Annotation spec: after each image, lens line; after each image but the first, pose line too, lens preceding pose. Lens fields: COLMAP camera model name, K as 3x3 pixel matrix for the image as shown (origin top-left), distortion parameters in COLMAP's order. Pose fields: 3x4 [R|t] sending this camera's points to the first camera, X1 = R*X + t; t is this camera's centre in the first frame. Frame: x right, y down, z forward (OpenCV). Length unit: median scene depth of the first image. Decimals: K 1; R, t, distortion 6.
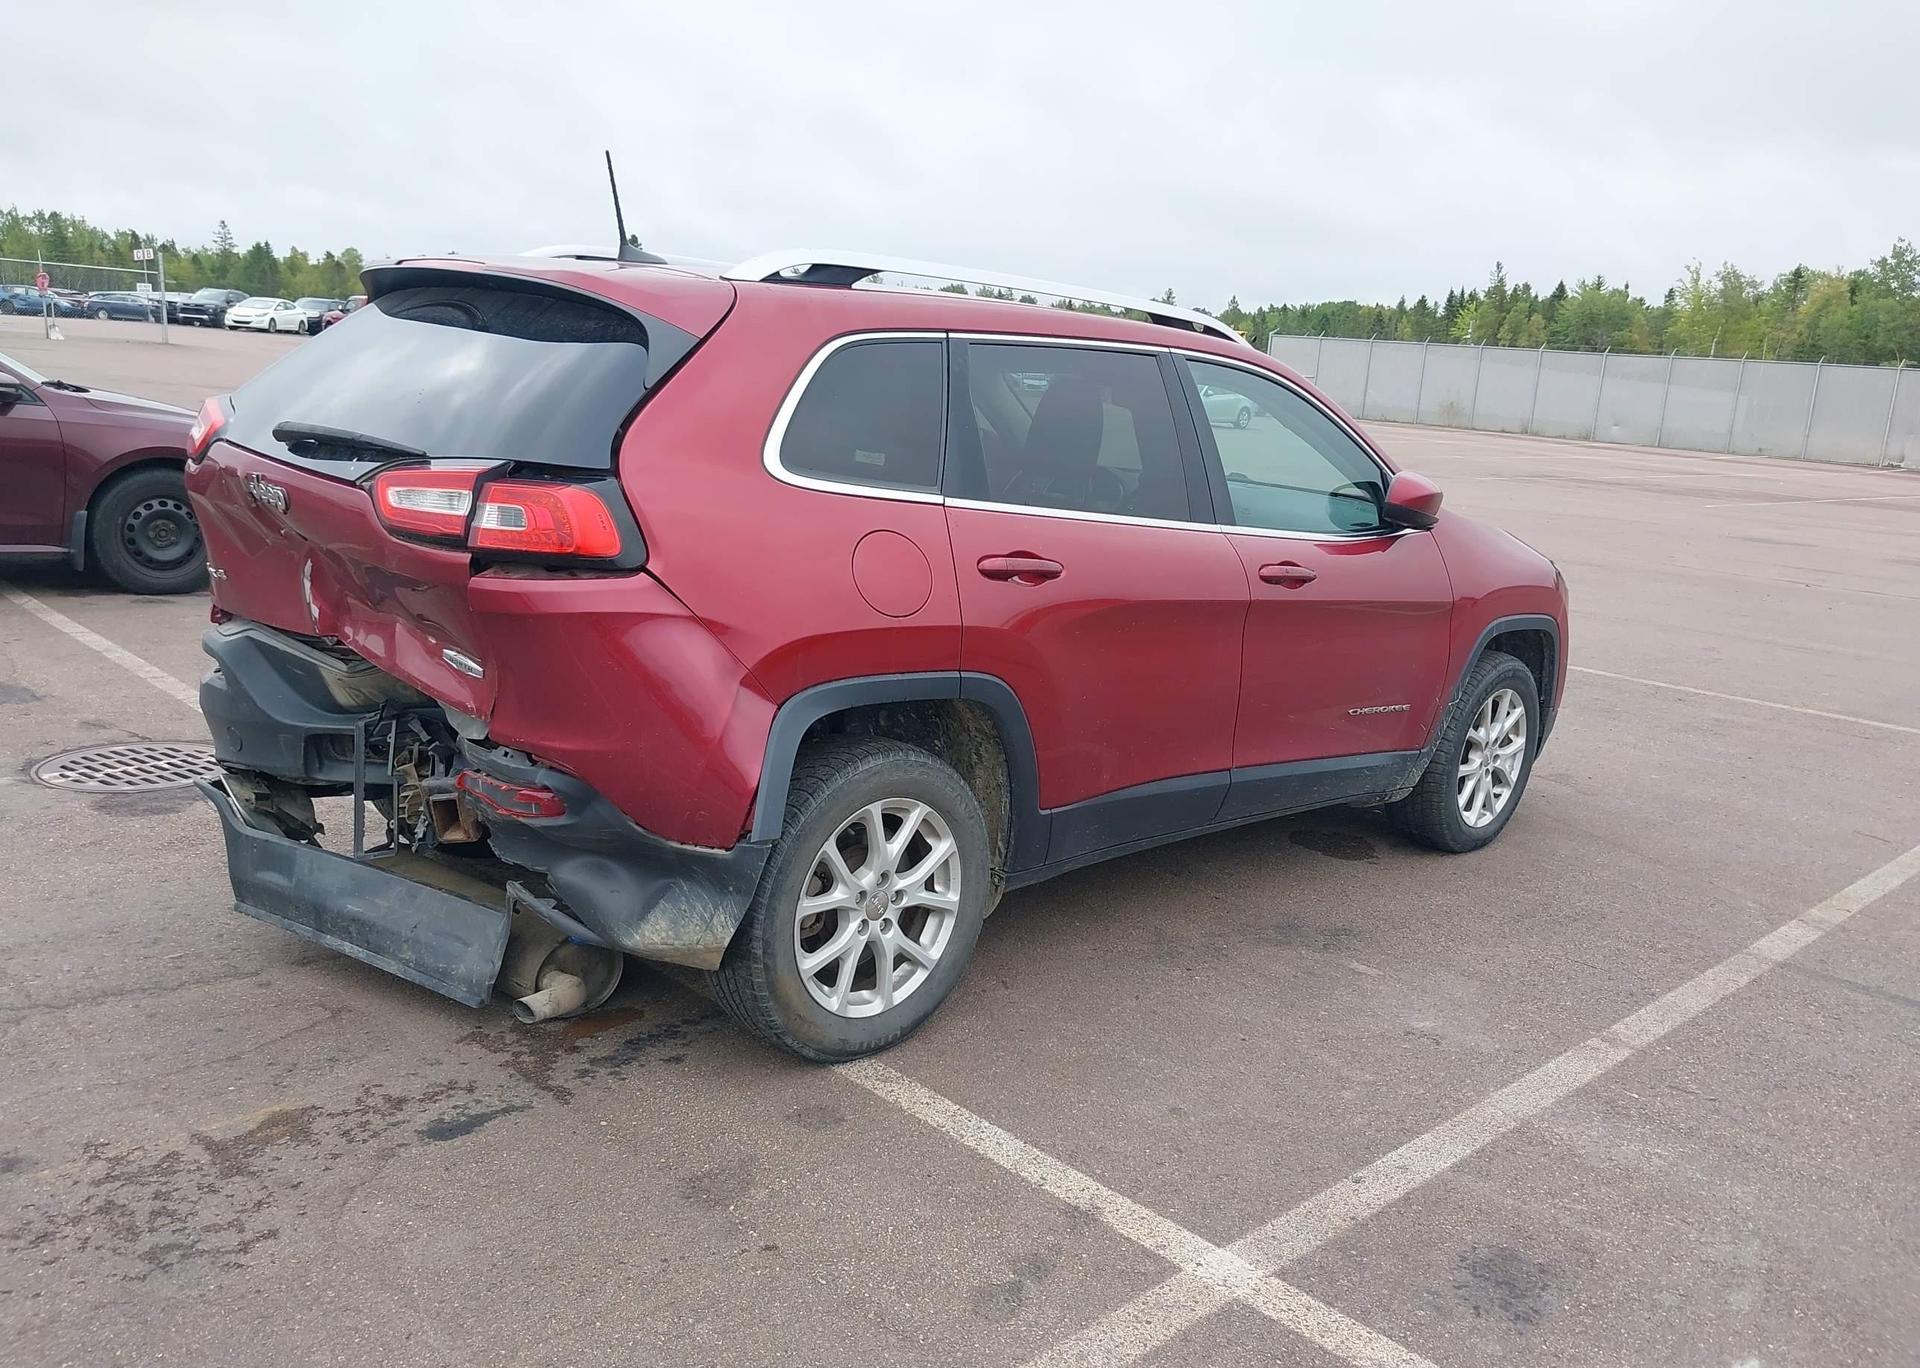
lens RADIAL K [[1506.0, 0, 941.3], [0, 1506.0, 708.9], [0, 0, 1]] dist [0.015441, -0.014683]
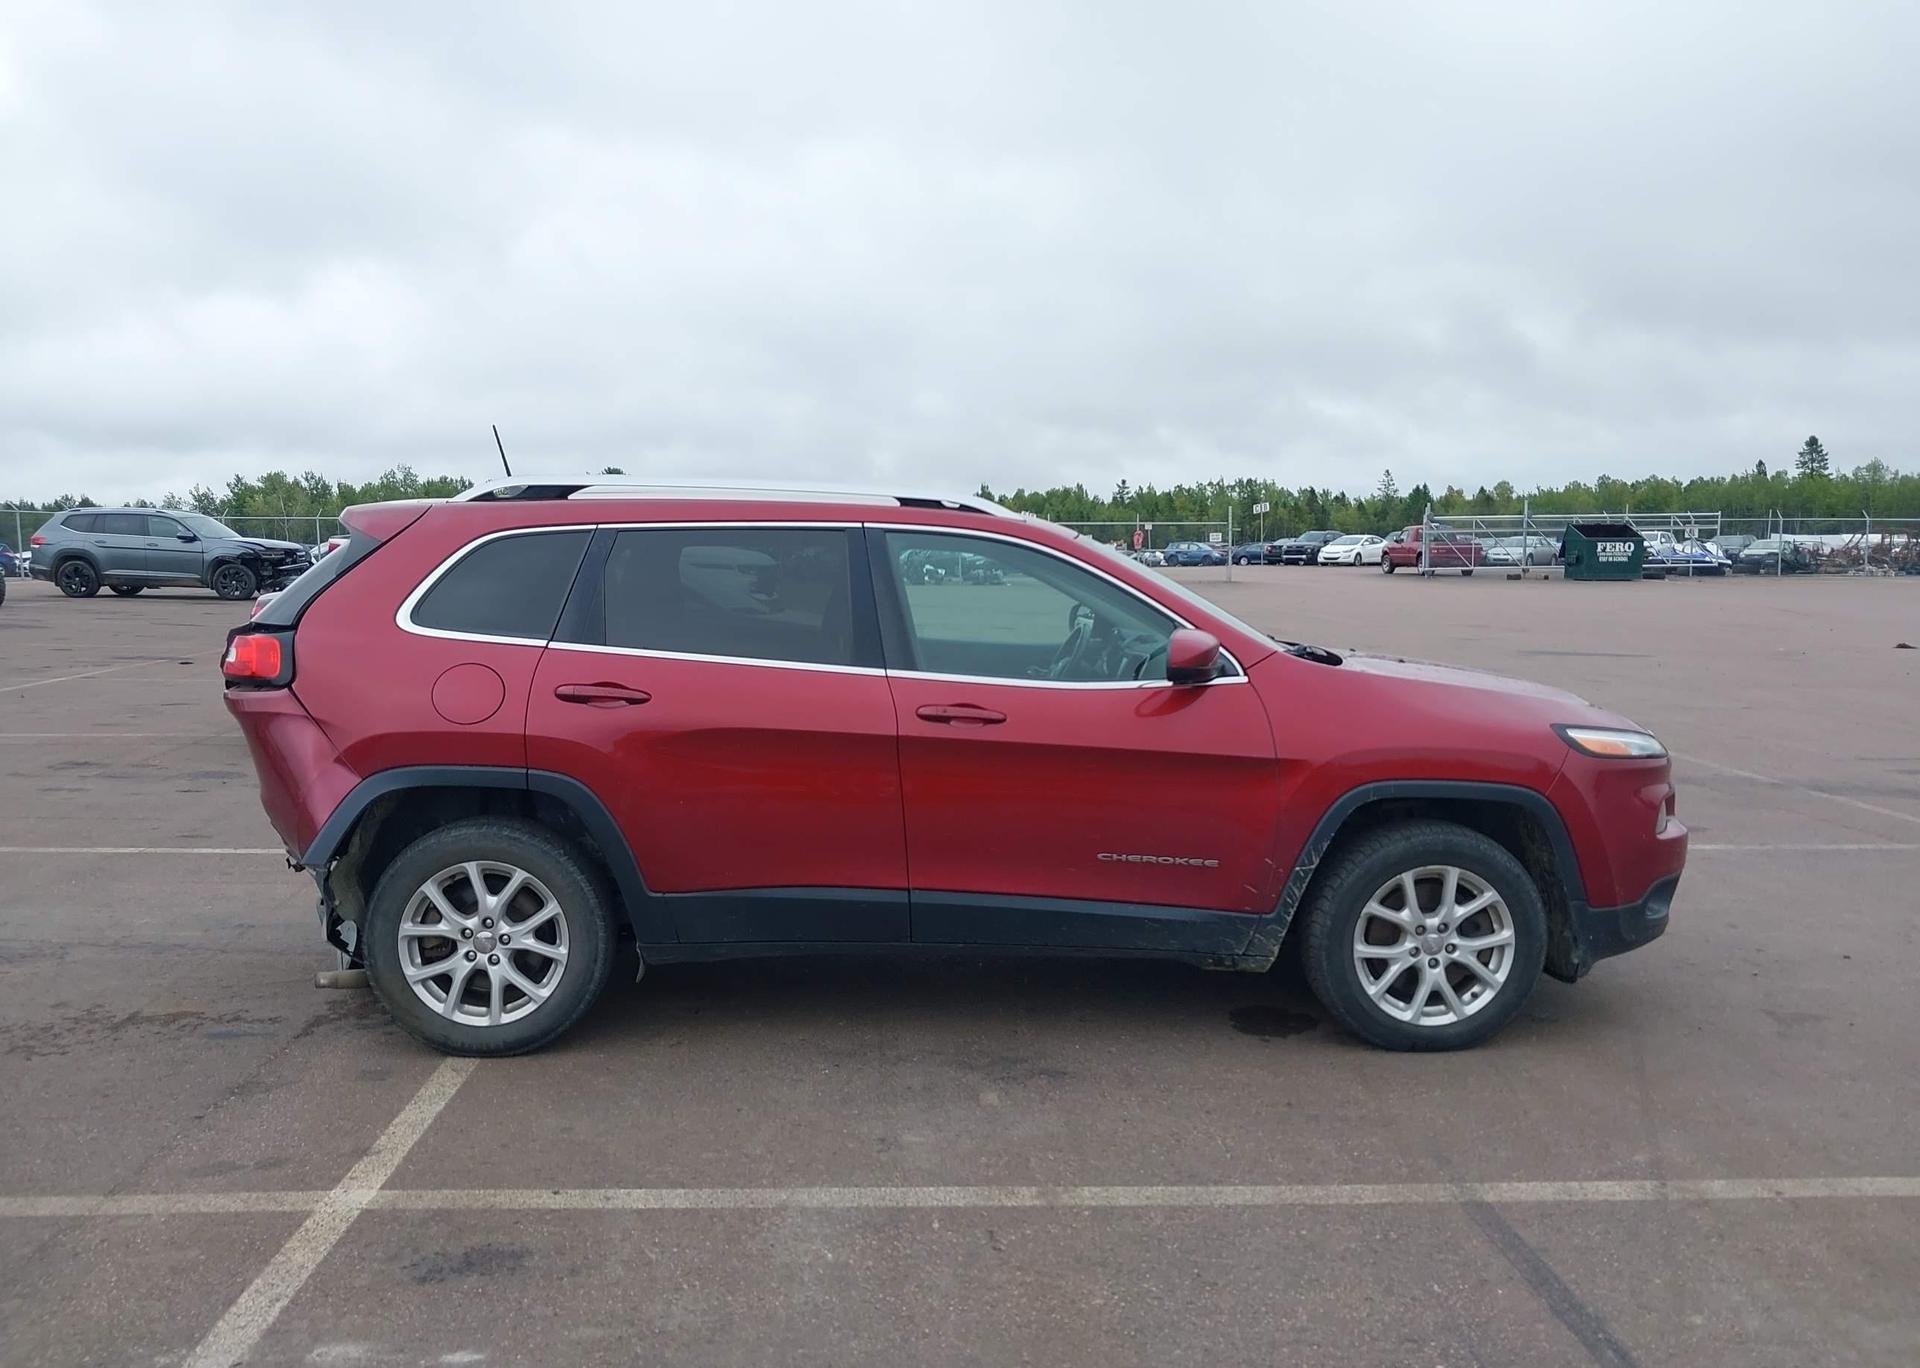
lens RADIAL K [[1506.0, 0, 941.3], [0, 1506.0, 708.9], [0, 0, 1]] dist [0.015441, -0.014683]
pose [[0.743136, -0.001745, -0.669139, 1.115333], [-0.096422, 0.989281, -0.109665, 0.031073], [0.662157, 0.146016, 0.735001, 0.232197]]
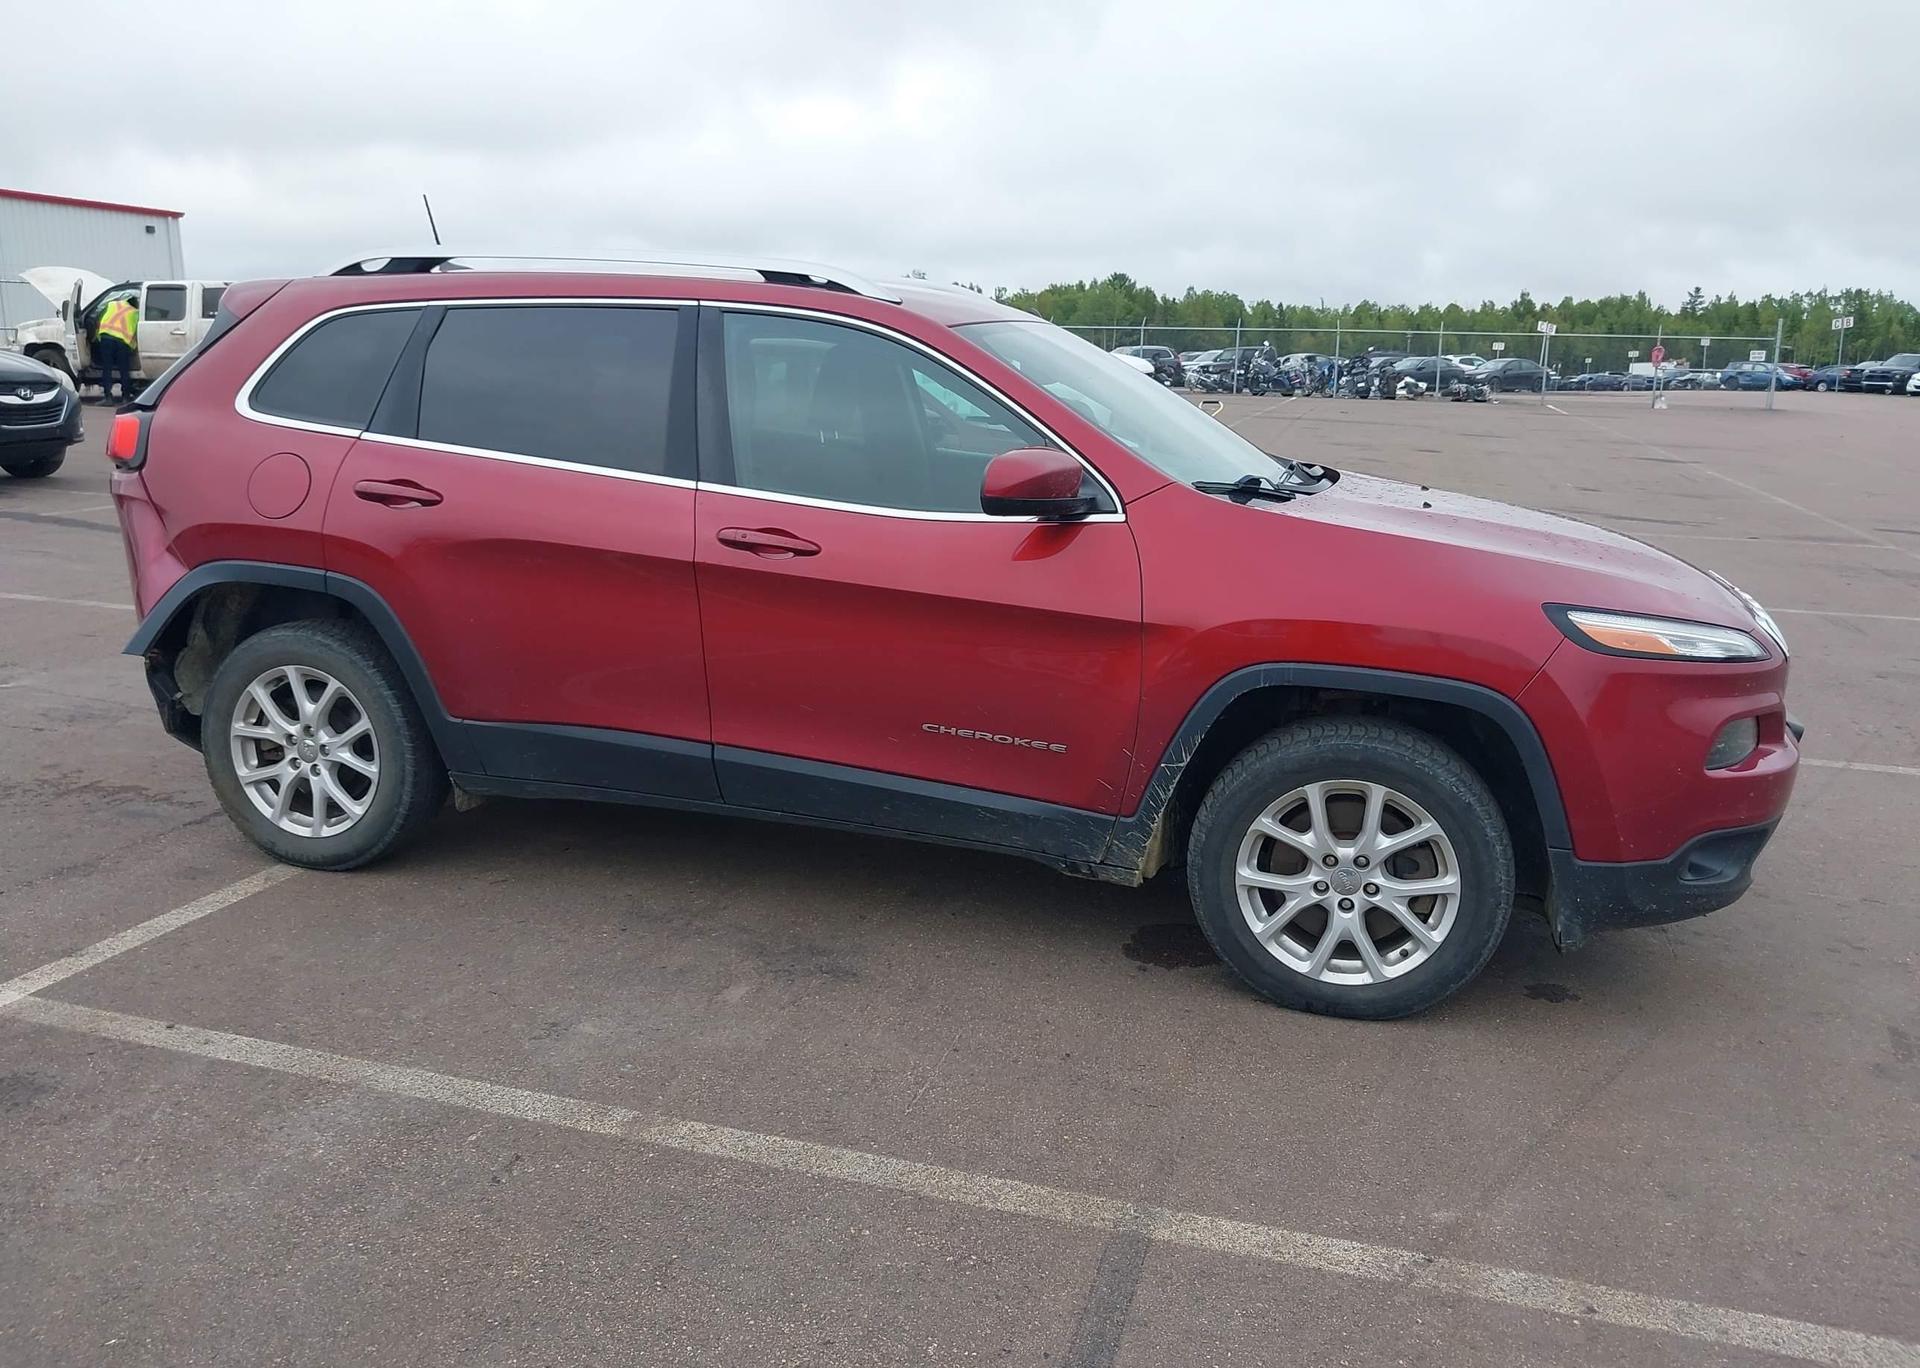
lens RADIAL K [[1513.7, 0, 942.3], [0, 1513.7, 717.9], [0, 0, 1]] dist [0.074733, -0.143903]
pose [[0.487256, 0.142880, -0.861491, 1.277206], [-0.182077, 0.981464, 0.059796, -0.069643], [0.854066, 0.127722, 0.504240, 0.763692]]
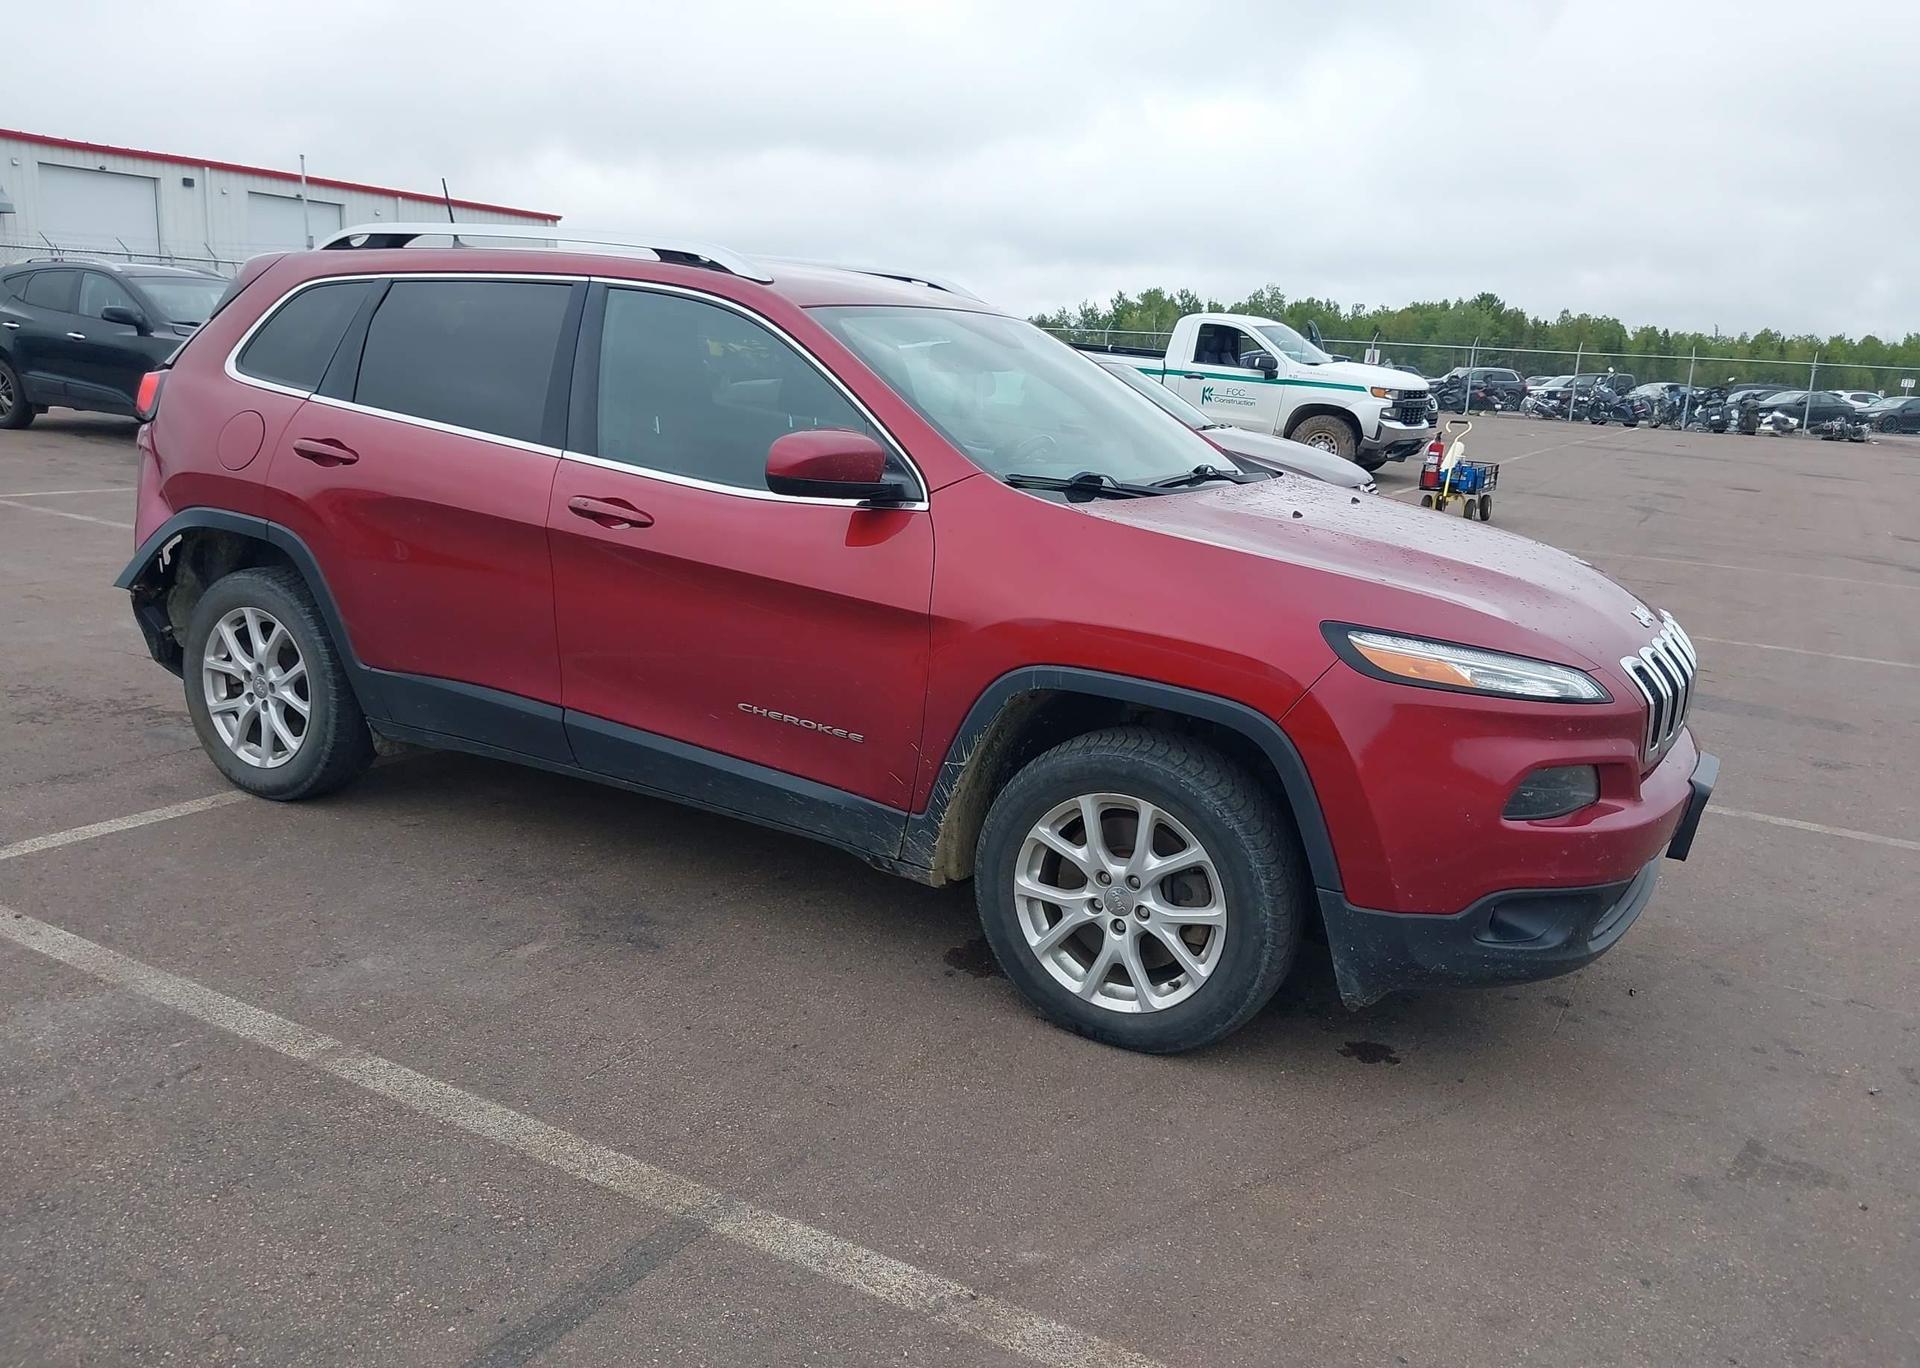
lens RADIAL K [[1507.6, 0, 942.9], [0, 1507.6, 721.5], [0, 0, 1]] dist [0.066610, -0.075100]
pose [[0.284997, 0.171048, -0.943143, 1.399080], [-0.247807, 0.963647, 0.099885, -0.128514], [0.925942, 0.205251, 0.317023, 1.089853]]
